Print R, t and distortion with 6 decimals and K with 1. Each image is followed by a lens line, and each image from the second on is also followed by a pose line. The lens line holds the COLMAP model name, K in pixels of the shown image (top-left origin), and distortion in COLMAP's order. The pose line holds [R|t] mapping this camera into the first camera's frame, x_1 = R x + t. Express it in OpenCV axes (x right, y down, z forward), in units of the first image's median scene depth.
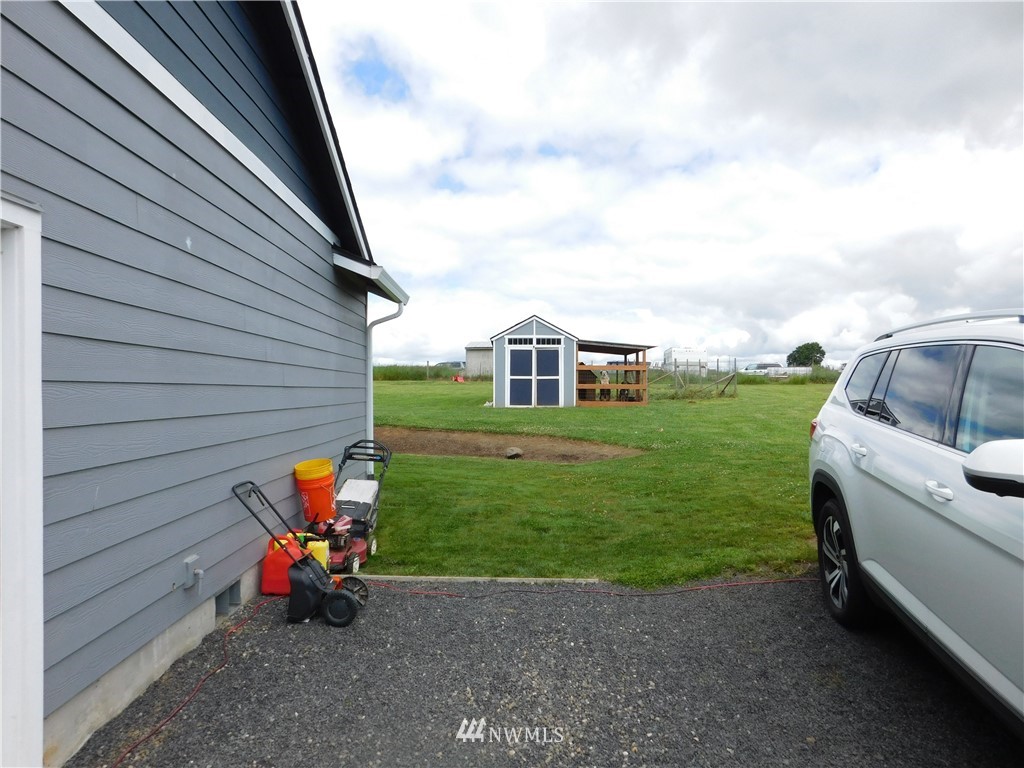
lens RADIAL K [[686.8, 0, 520.7], [0, 686.8, 374.2], [0, 0, 1]] dist [-0.046116, 0.040593]
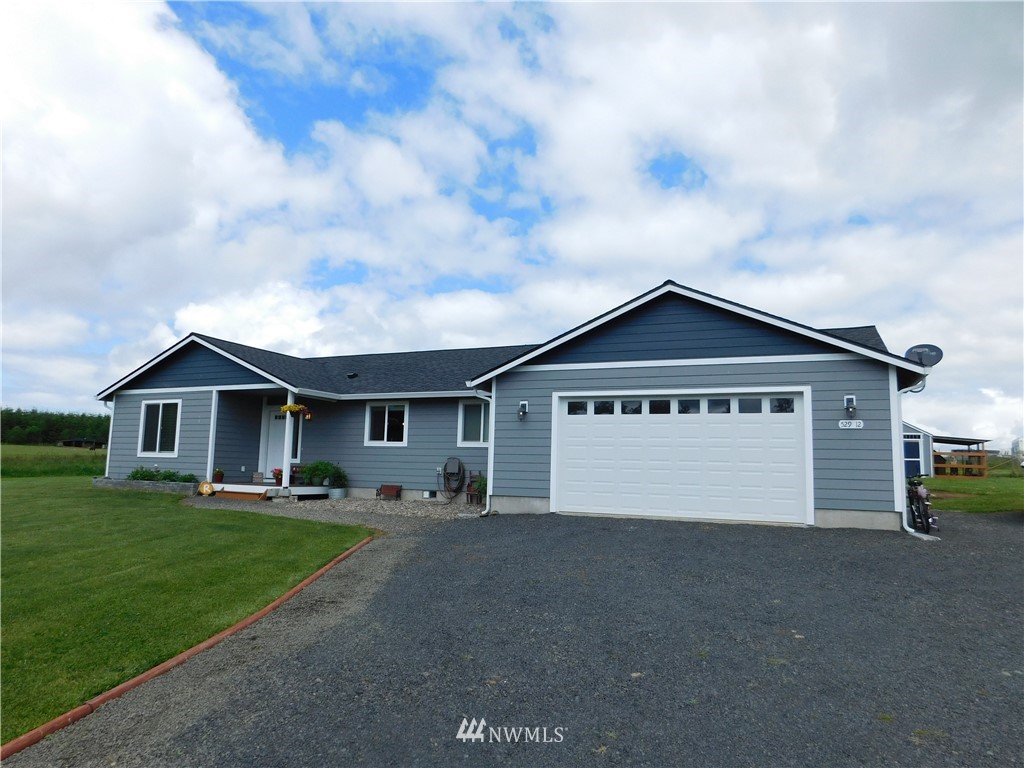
lens RADIAL K [[686.8, 0, 512.2], [0, 686.8, 385.3], [0, 0, 1]] dist [-0.046116, 0.040593]
pose [[0.905730, -0.025113, -0.423110, -0.122864], [-0.020138, 0.994566, -0.102139, 0.013020], [0.423376, 0.101031, 0.900303, -0.786164]]
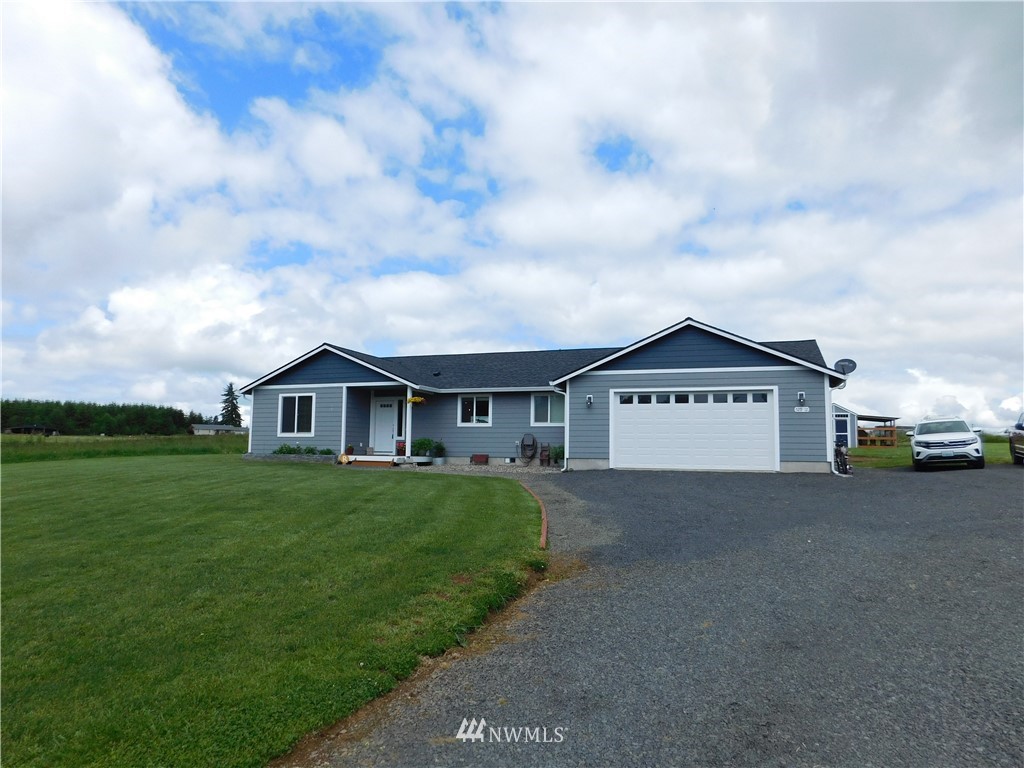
lens RADIAL K [[686.8, 0, 512.3], [0, 686.8, 383.4], [0, 0, 1]] dist [-0.046116, 0.040593]
pose [[0.935953, -0.022192, -0.351424, -0.152662], [-0.006434, 0.996768, -0.080081, 0.023192], [0.352065, 0.077214, 0.932785, -1.167809]]
